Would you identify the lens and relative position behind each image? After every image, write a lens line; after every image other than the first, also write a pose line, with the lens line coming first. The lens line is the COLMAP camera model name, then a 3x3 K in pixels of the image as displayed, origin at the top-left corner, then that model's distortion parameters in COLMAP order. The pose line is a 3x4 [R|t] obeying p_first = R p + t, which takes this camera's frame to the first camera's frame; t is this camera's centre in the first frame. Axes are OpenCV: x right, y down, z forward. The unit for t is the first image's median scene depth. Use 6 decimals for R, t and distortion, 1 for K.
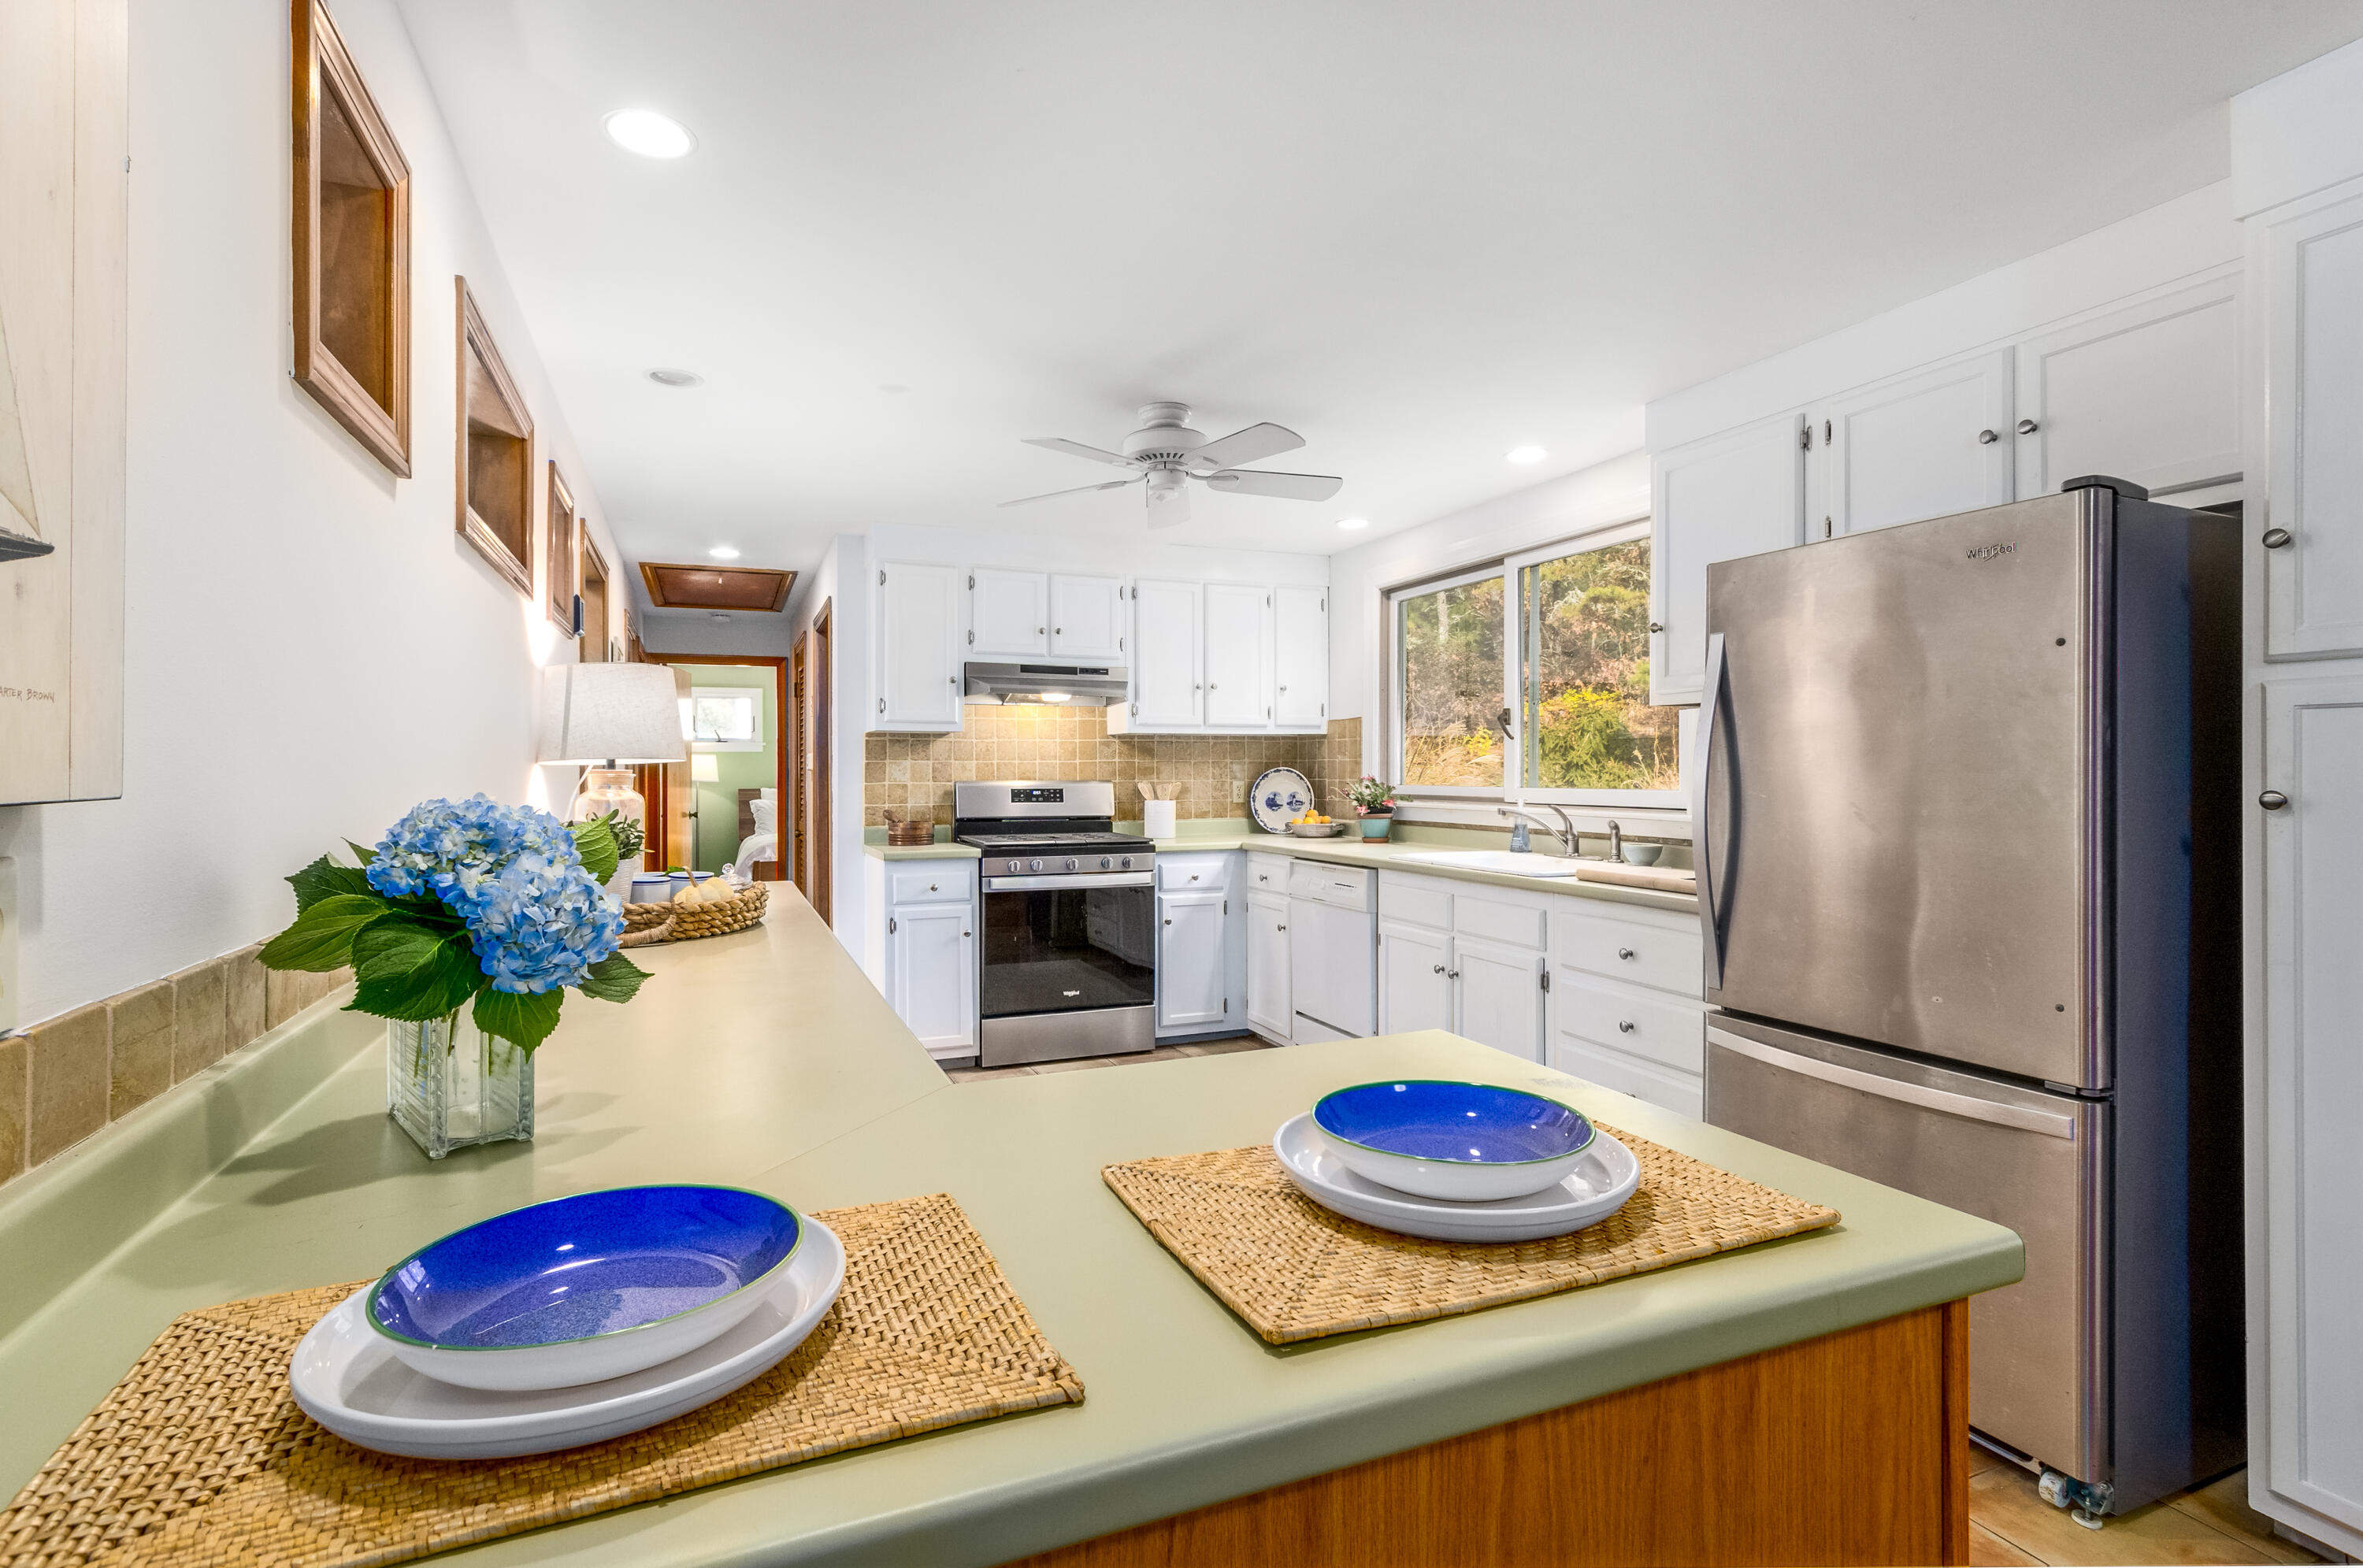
lens RADIAL K [[1107.6, 0, 1145.0], [0, 1107.6, 776.2], [0, 0, 1]] dist [0.006539, 0.001199]
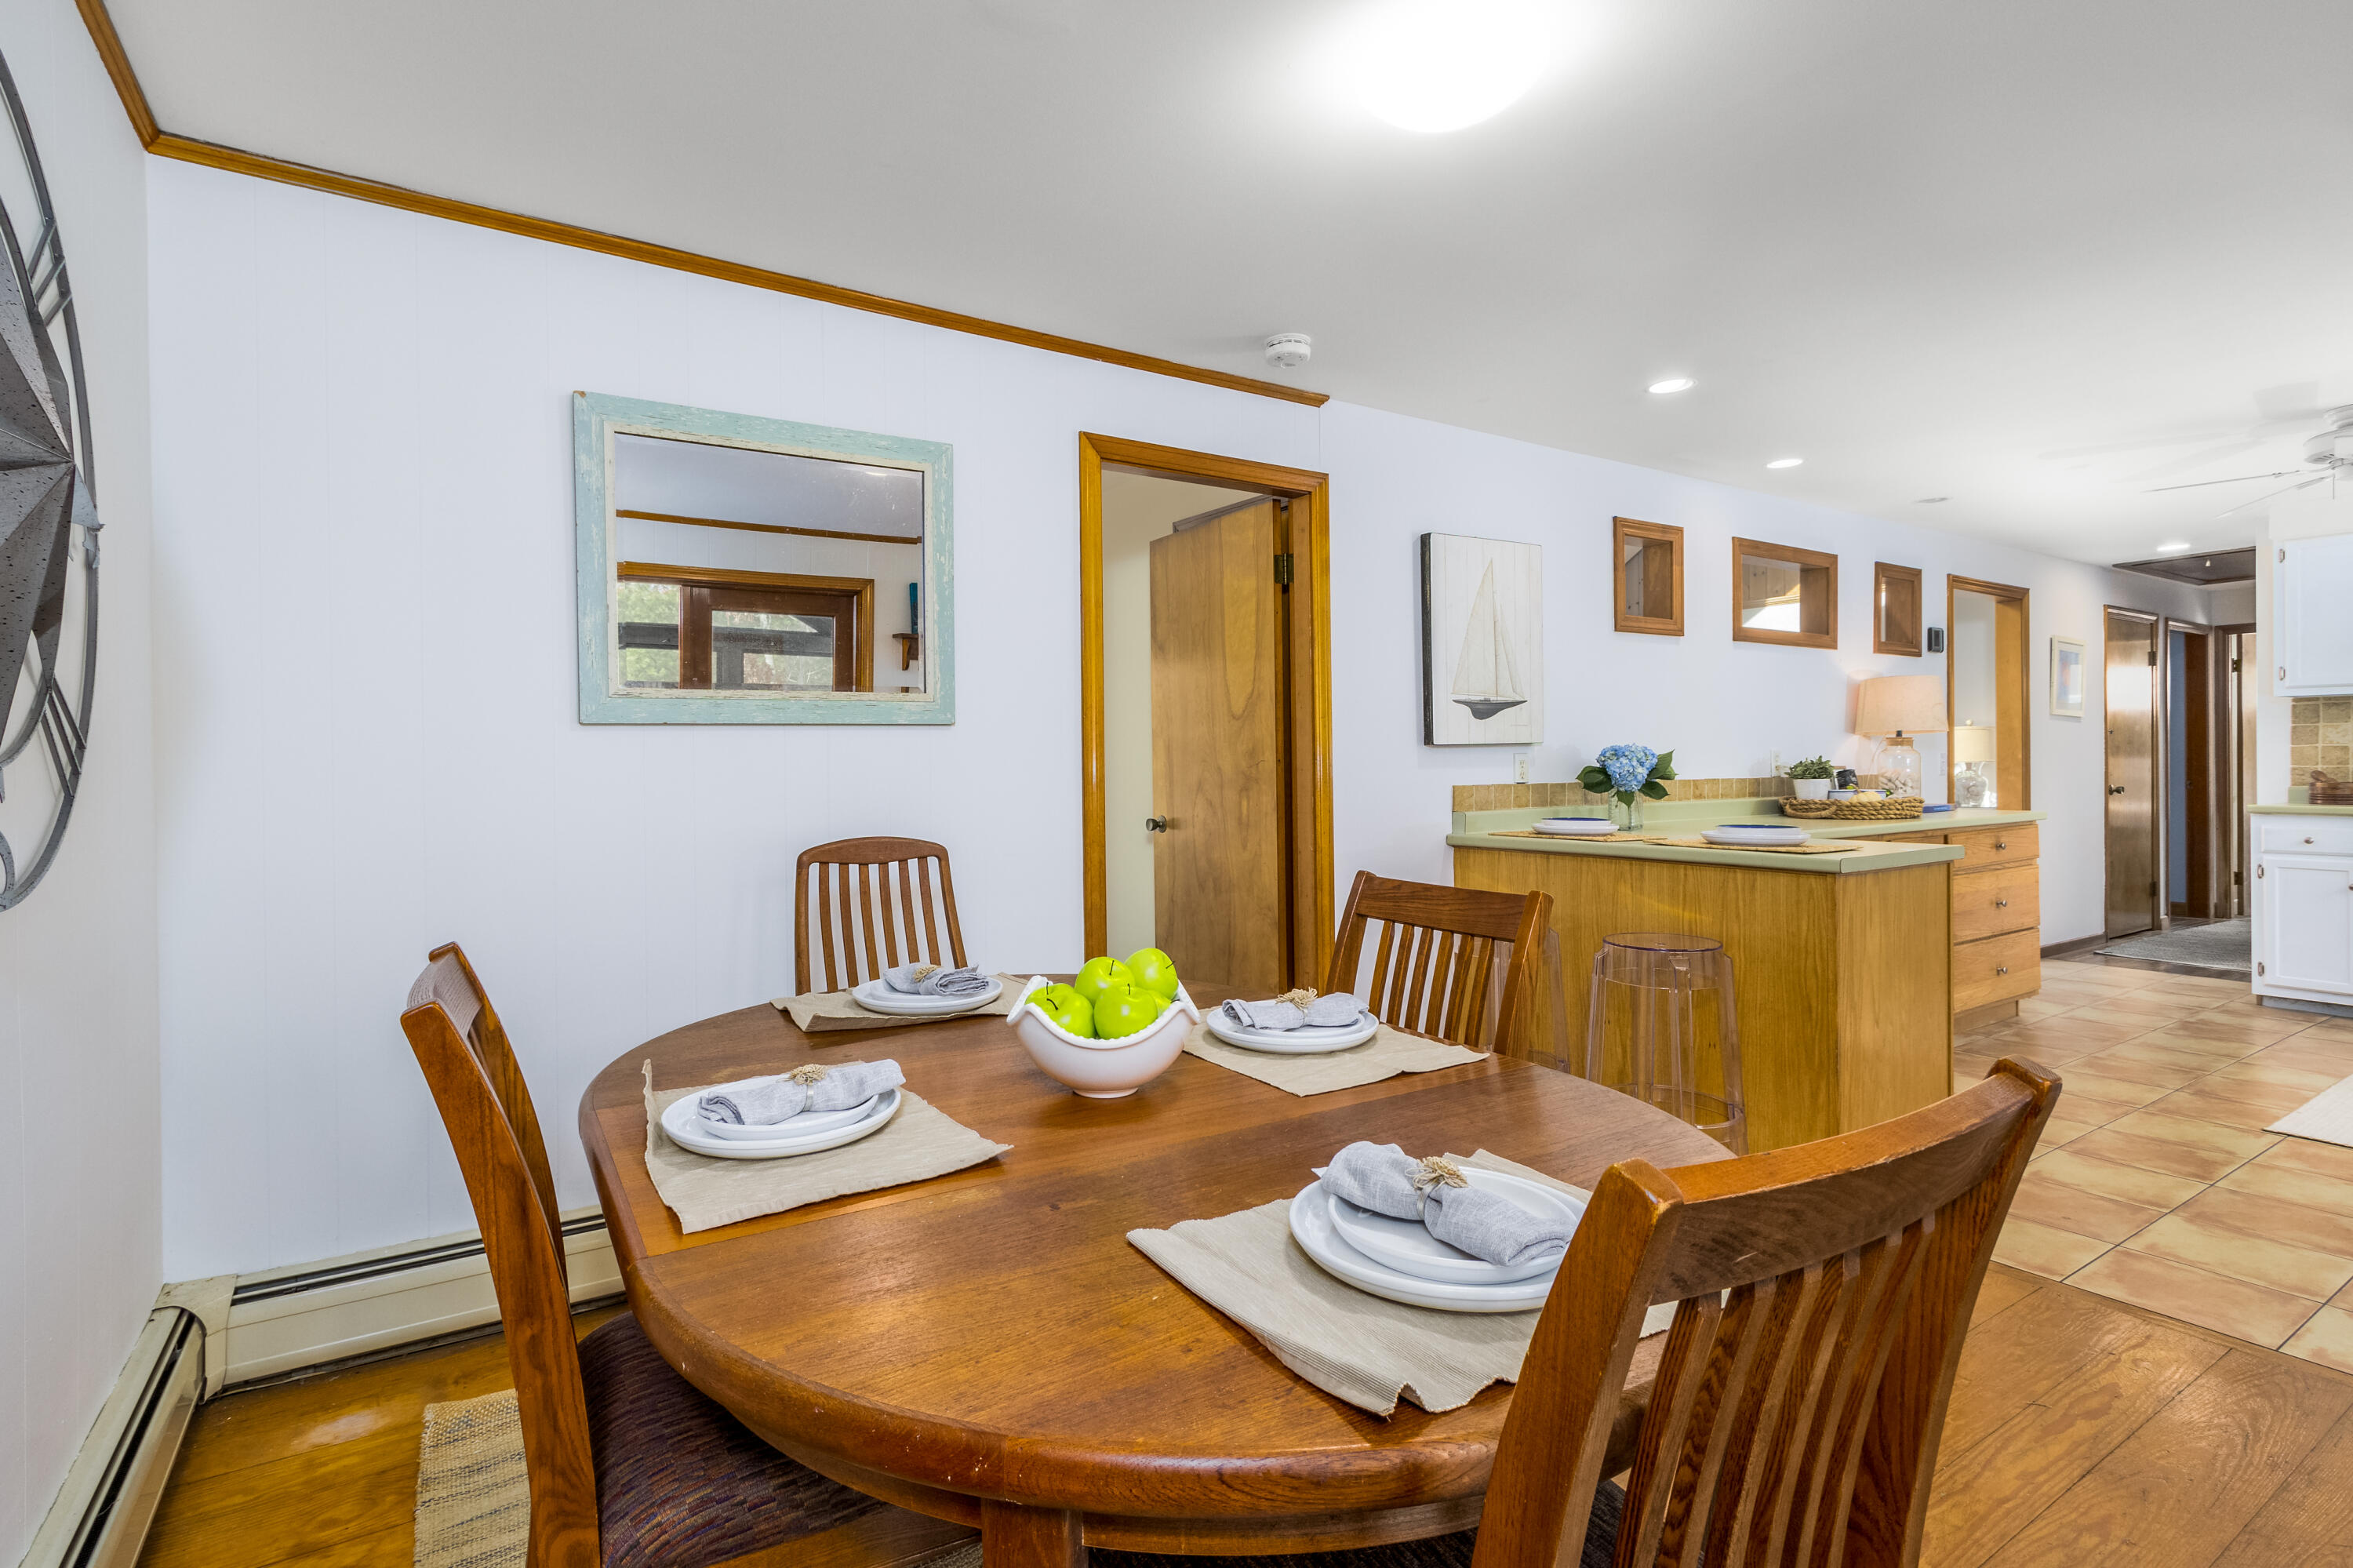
lens RADIAL K [[1103.0, 0, 1172.8], [0, 1103.0, 772.7], [0, 0, 1]] dist [0.006539, 0.001199]
pose [[0.200576, 0.008455, -0.979642, 0.574347], [0.007227, 0.999923, 0.010110, 0.013947], [0.979651, -0.009108, 0.200499, -0.266624]]
